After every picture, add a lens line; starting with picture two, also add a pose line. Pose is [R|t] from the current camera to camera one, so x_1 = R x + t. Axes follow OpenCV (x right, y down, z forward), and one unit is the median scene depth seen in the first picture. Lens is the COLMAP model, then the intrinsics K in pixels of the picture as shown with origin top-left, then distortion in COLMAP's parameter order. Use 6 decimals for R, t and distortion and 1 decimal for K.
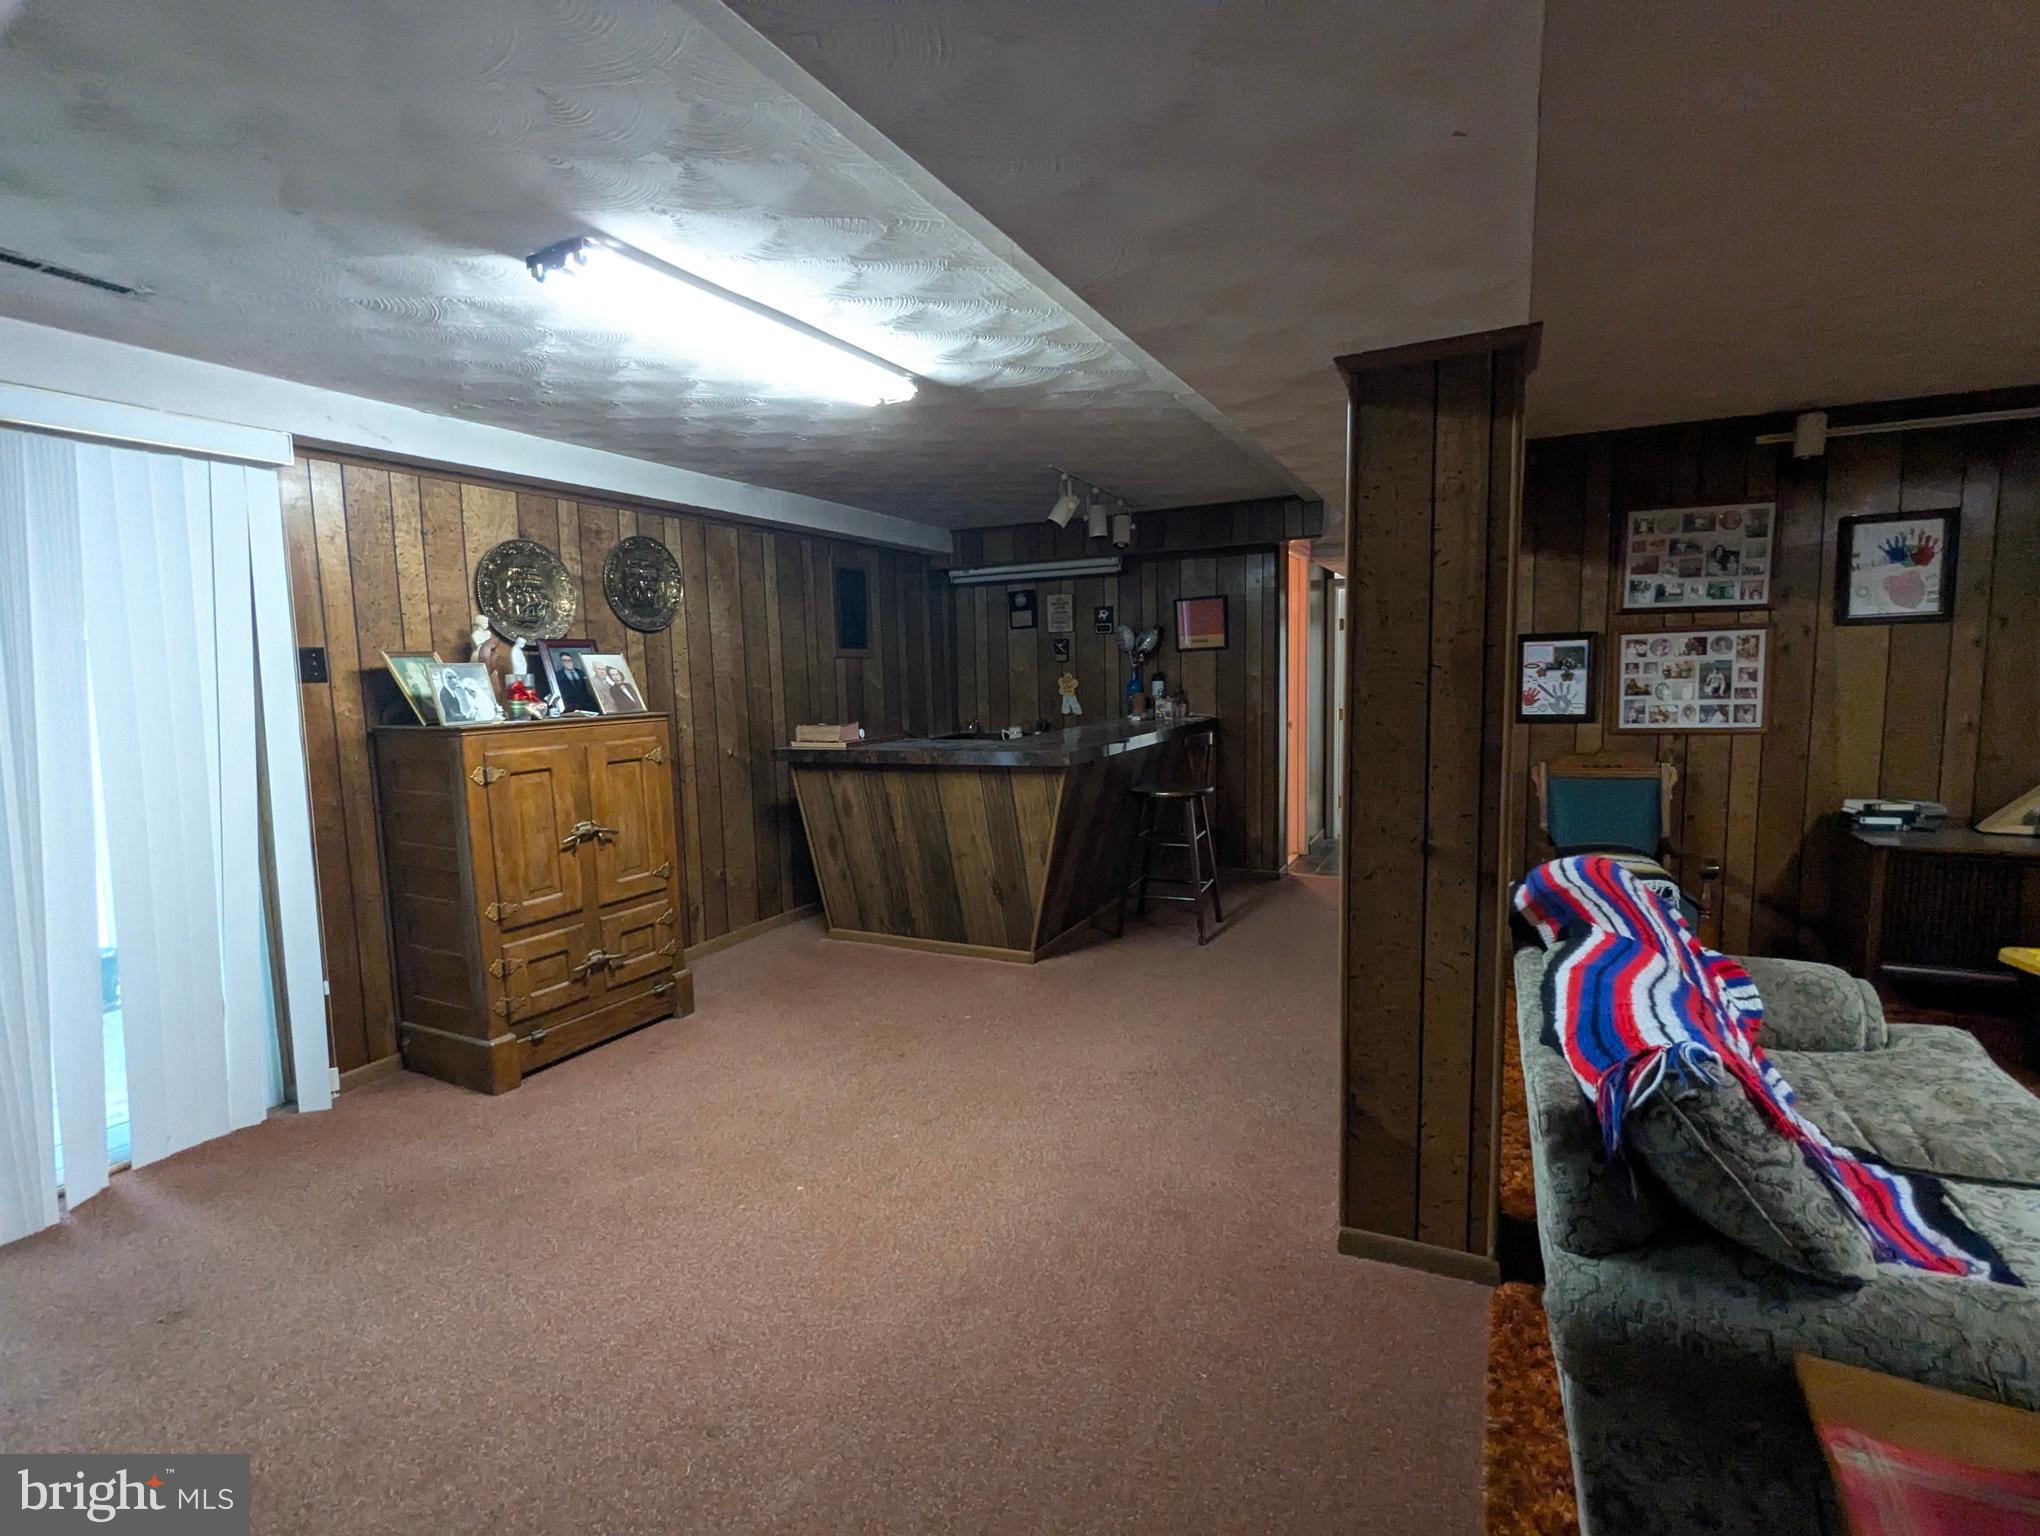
lens RADIAL K [[965.8, 0, 1017.9], [0, 965.8, 770.6], [0, 0, 1]] dist [-0.002395, 0.003054]
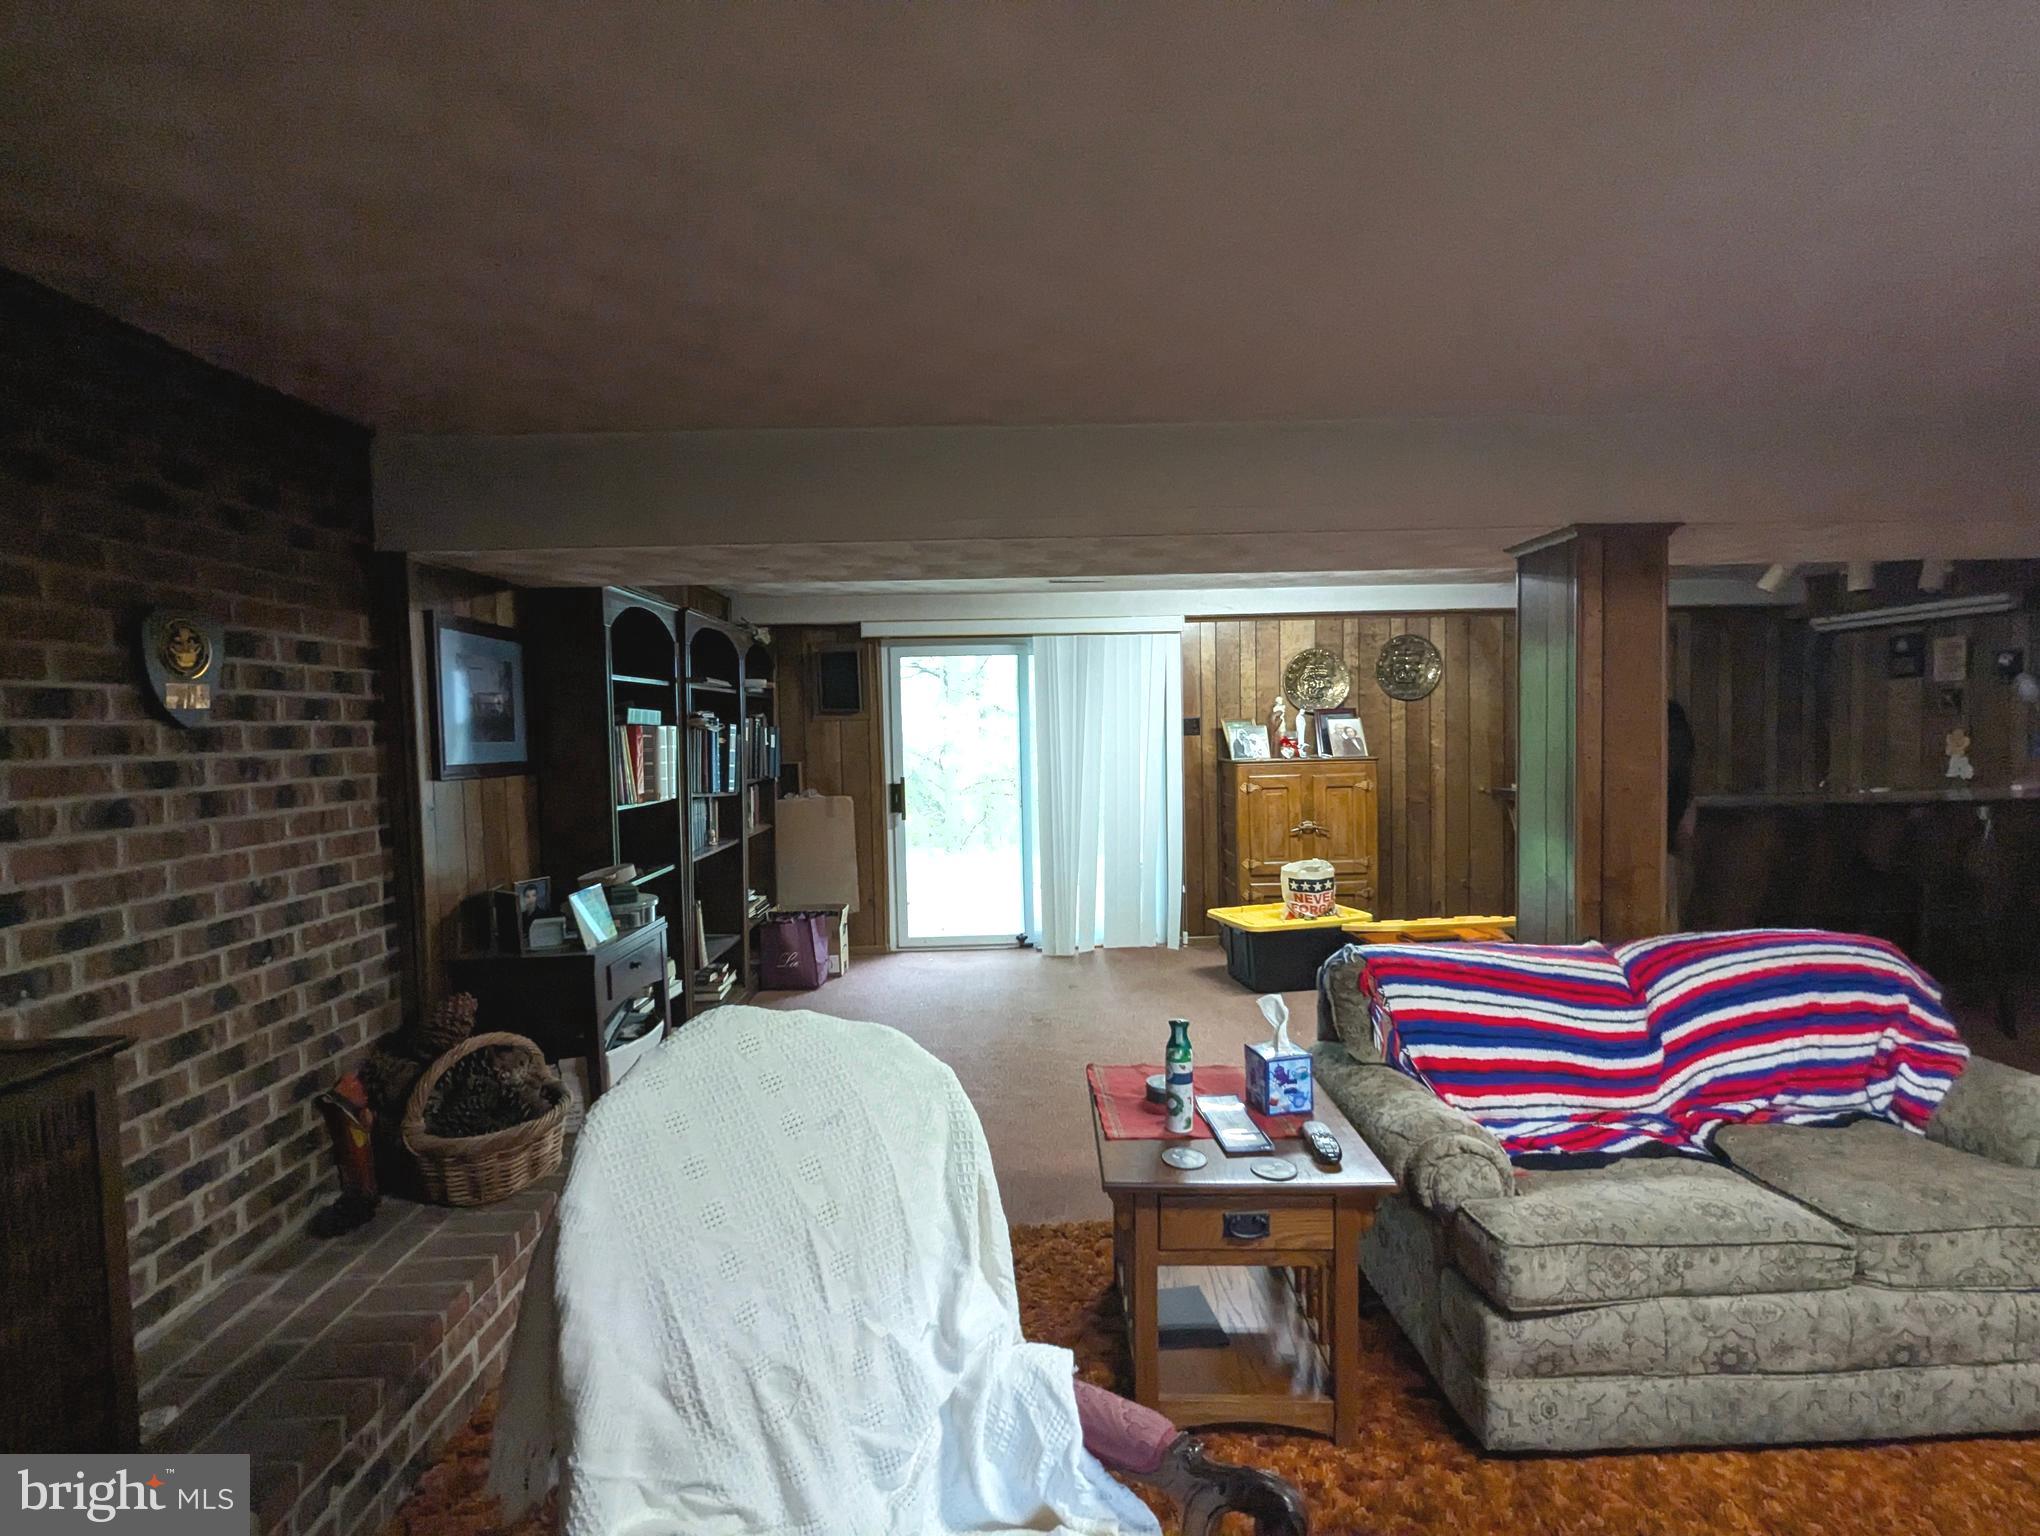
lens RADIAL K [[965.8, 0, 1015.3], [0, 965.8, 768.4], [0, 0, 1]] dist [-0.002395, 0.003054]
pose [[0.468416, 0.052704, -0.881934, 0.712230], [-0.083427, 0.996397, 0.015234, -0.019549], [0.879560, 0.066442, 0.471126, -0.207550]]
